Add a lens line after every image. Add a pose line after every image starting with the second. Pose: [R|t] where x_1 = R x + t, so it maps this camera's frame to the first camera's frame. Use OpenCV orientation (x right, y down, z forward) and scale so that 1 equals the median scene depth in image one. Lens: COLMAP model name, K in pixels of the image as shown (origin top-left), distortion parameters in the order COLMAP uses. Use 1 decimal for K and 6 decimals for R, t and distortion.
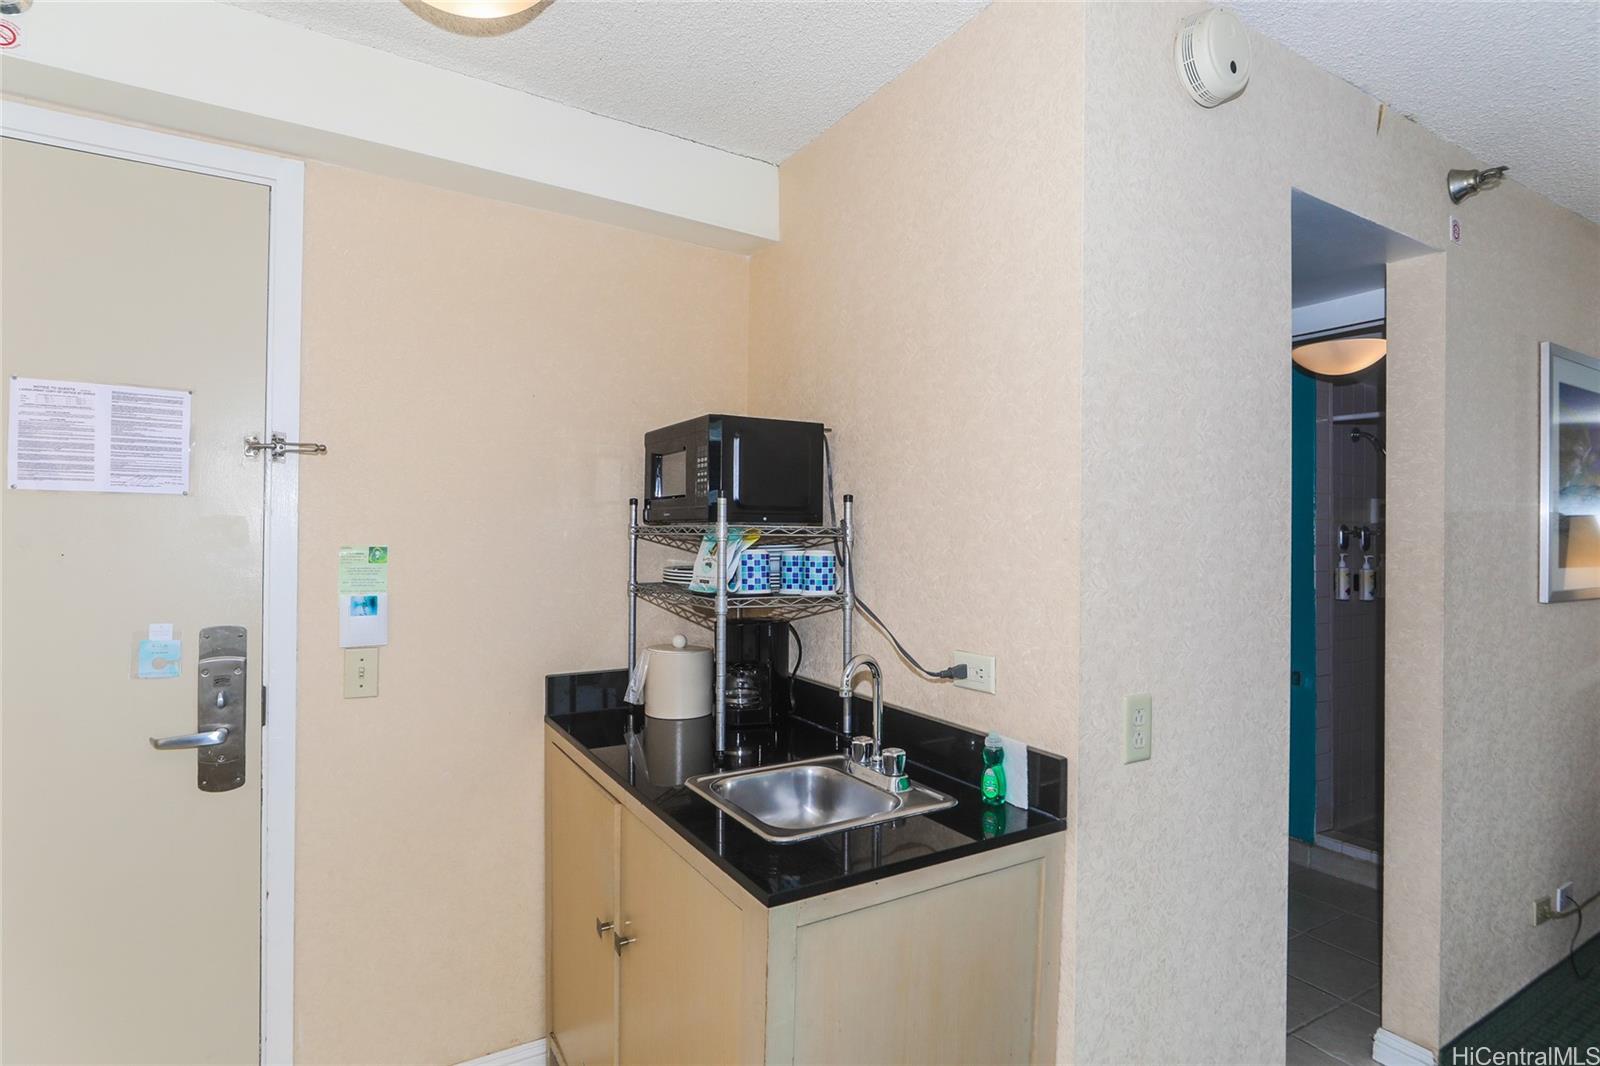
lens RADIAL K [[820.4, 0, 815.3], [0, 820.4, 533.2], [0, 0, 1]] dist [-0.014632, 0.003093]
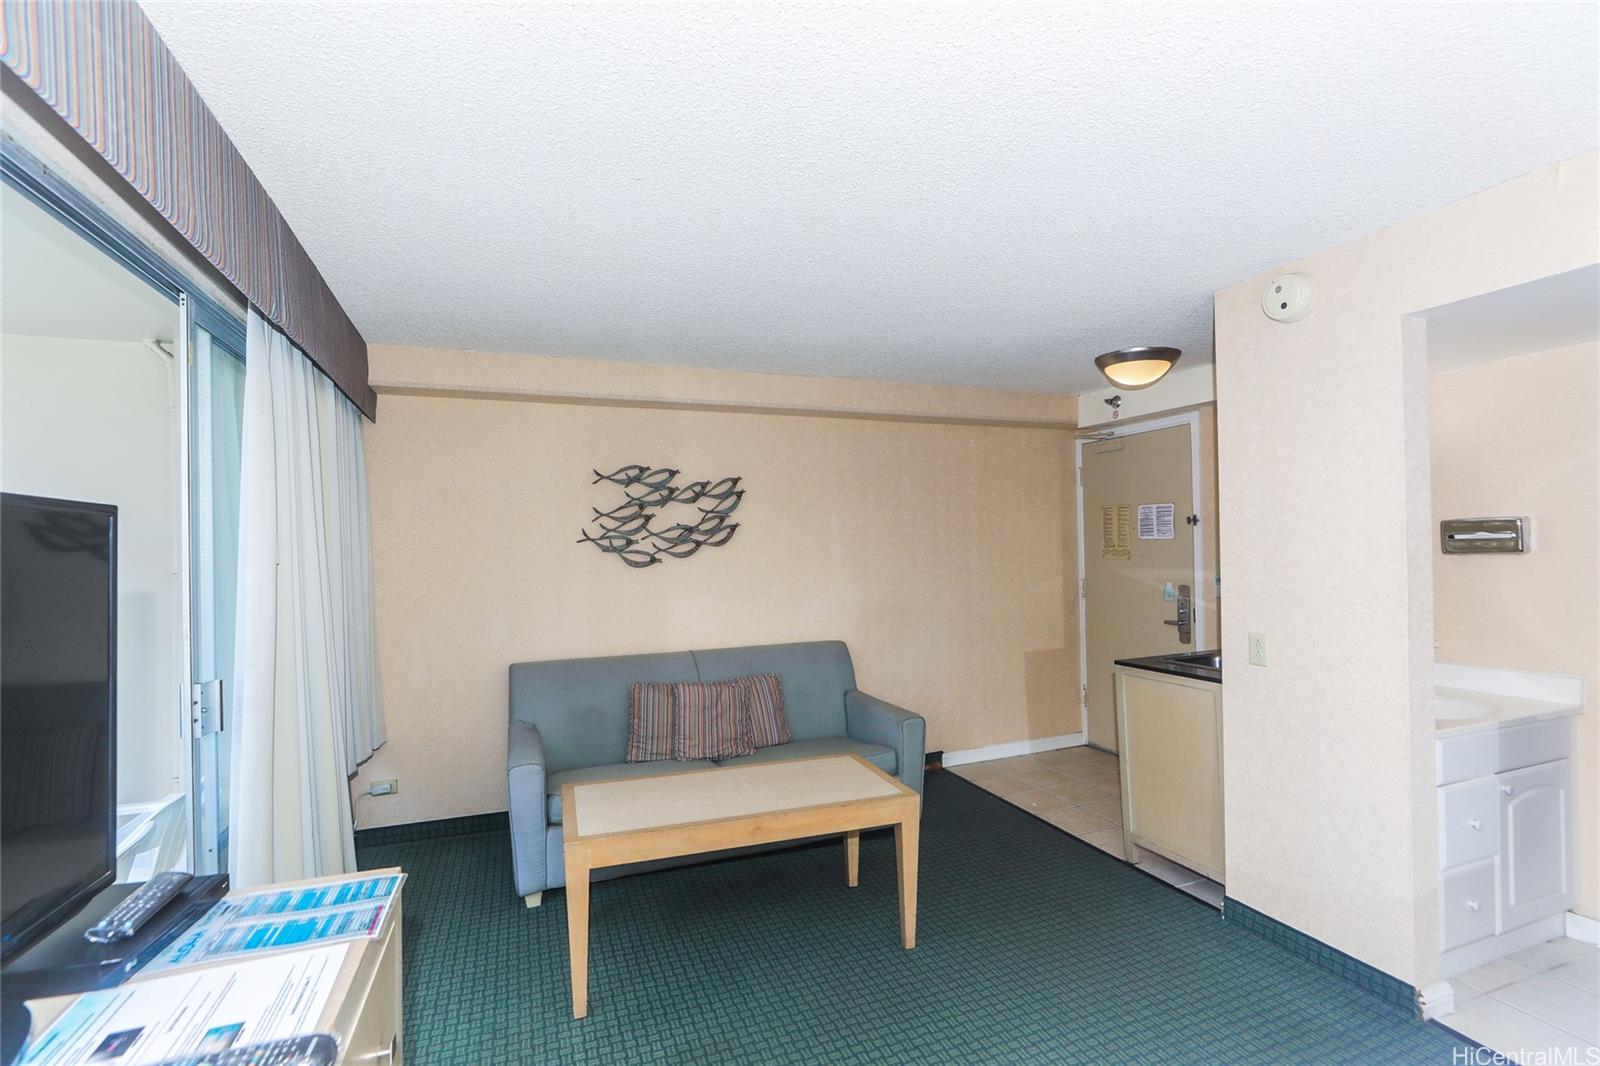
lens RADIAL K [[735.2, 0, 801.2], [0, 735.2, 532.5], [0, 0, 1]] dist [-0.020309, 0.008827]
pose [[-0.183752, -0.024299, -0.982672, 1.855348], [0.018111, 0.999441, -0.028101, -0.019115], [0.982806, -0.022961, -0.183209, 0.160848]]
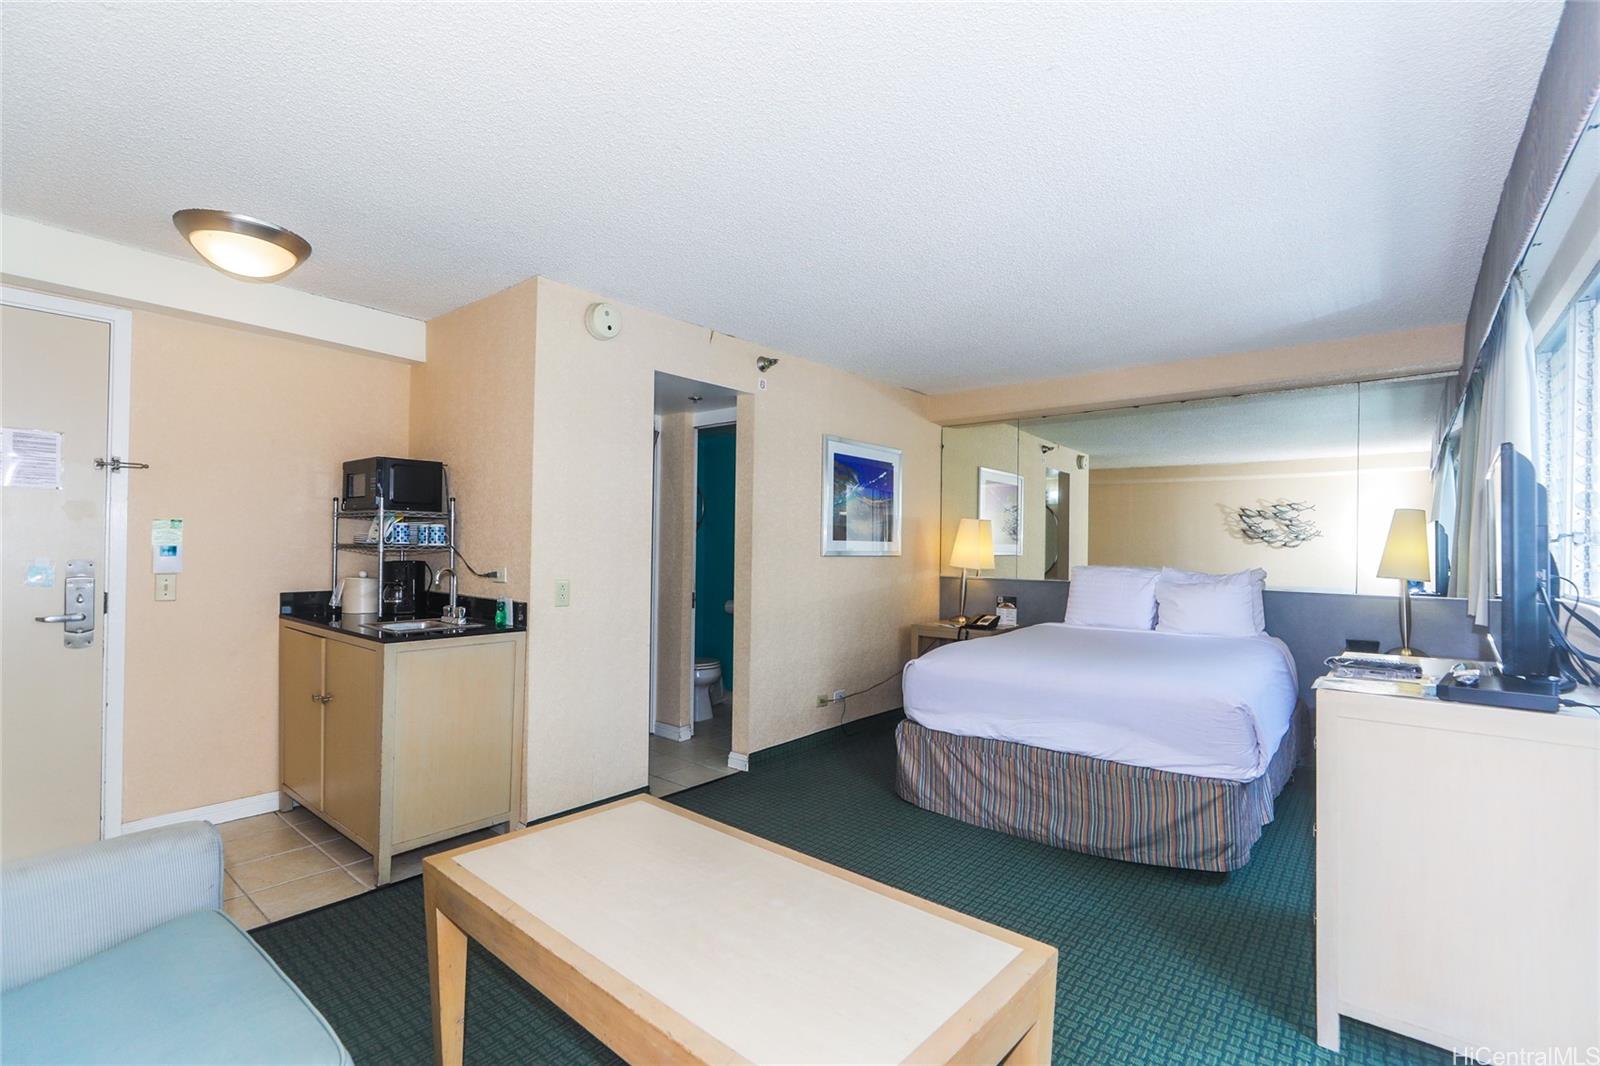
lens RADIAL K [[735.2, 0, 800.4], [0, 735.2, 540.6], [0, 0, 1]] dist [-0.020309, 0.008827]
pose [[0.946841, 0.004794, 0.321667, 0.275523], [-0.004365, 0.999988, -0.002055, 0.061530], [-0.321673, 0.000541, 0.946851, -1.024616]]
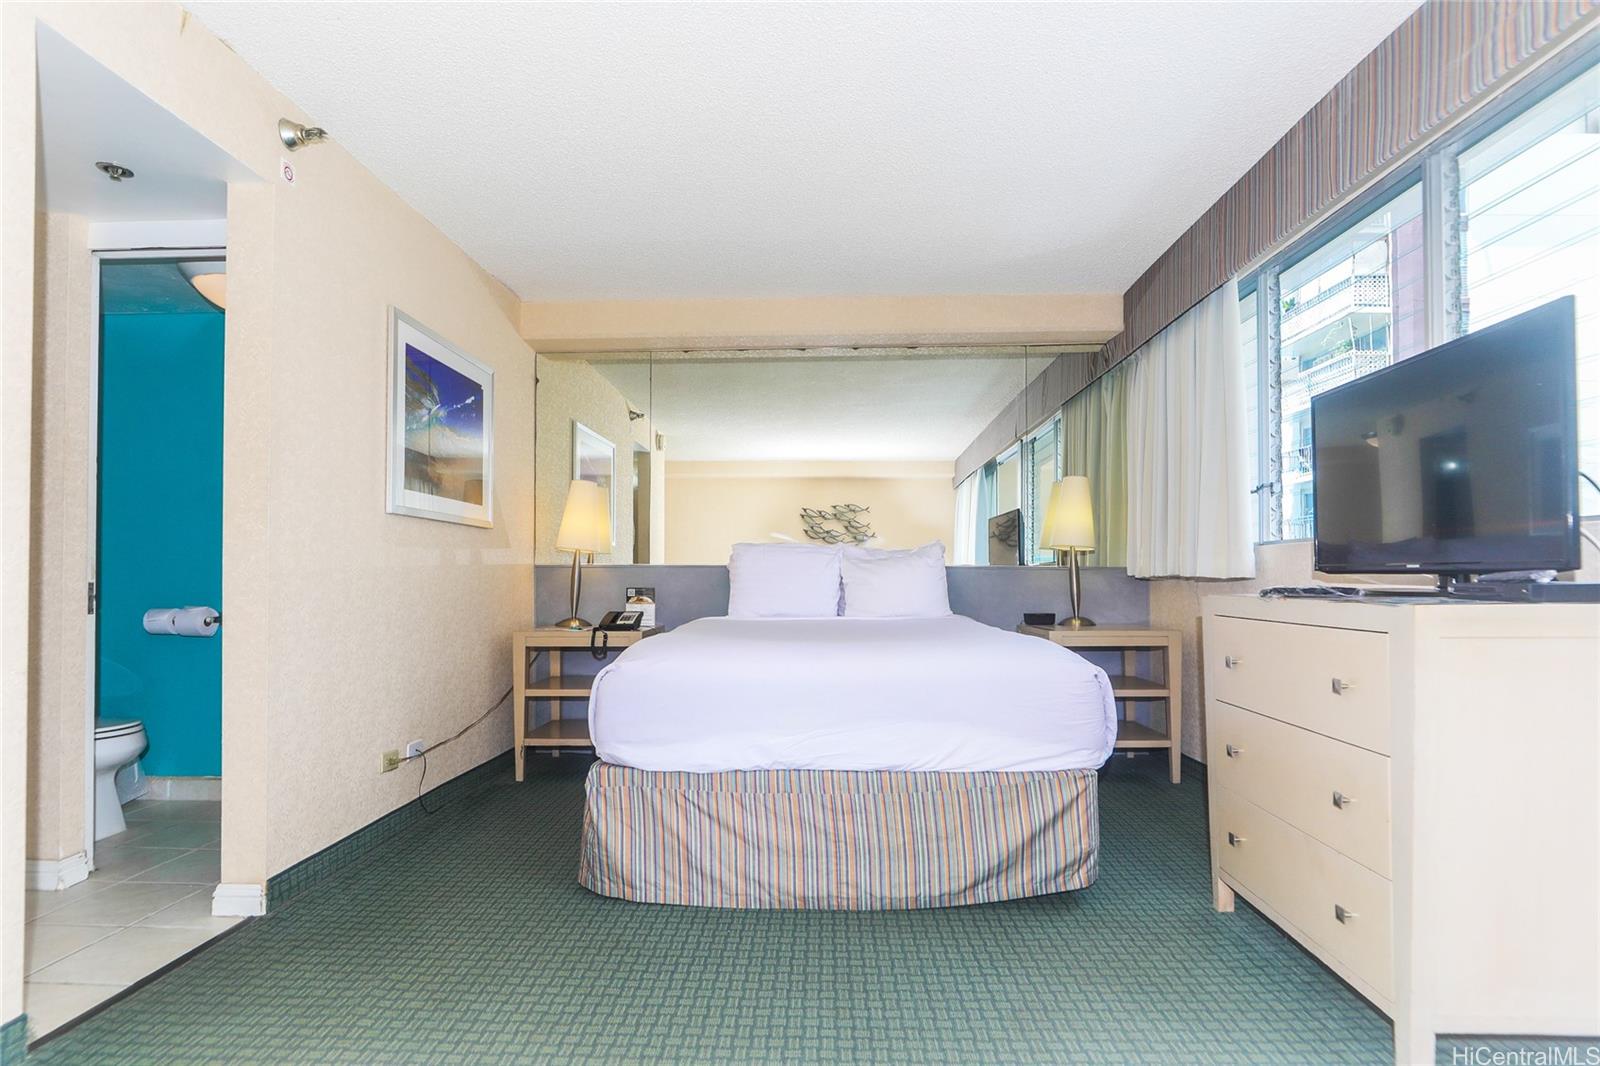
lens RADIAL K [[820.4, 0, 807.4], [0, 820.4, 573.4], [0, 0, 1]] dist [-0.014632, 0.003093]
pose [[0.547231, -0.001823, 0.836979, 0.247016], [-0.001045, 0.999995, 0.002861, 0.217837], [-0.836981, -0.002440, 0.547227, -0.284818]]
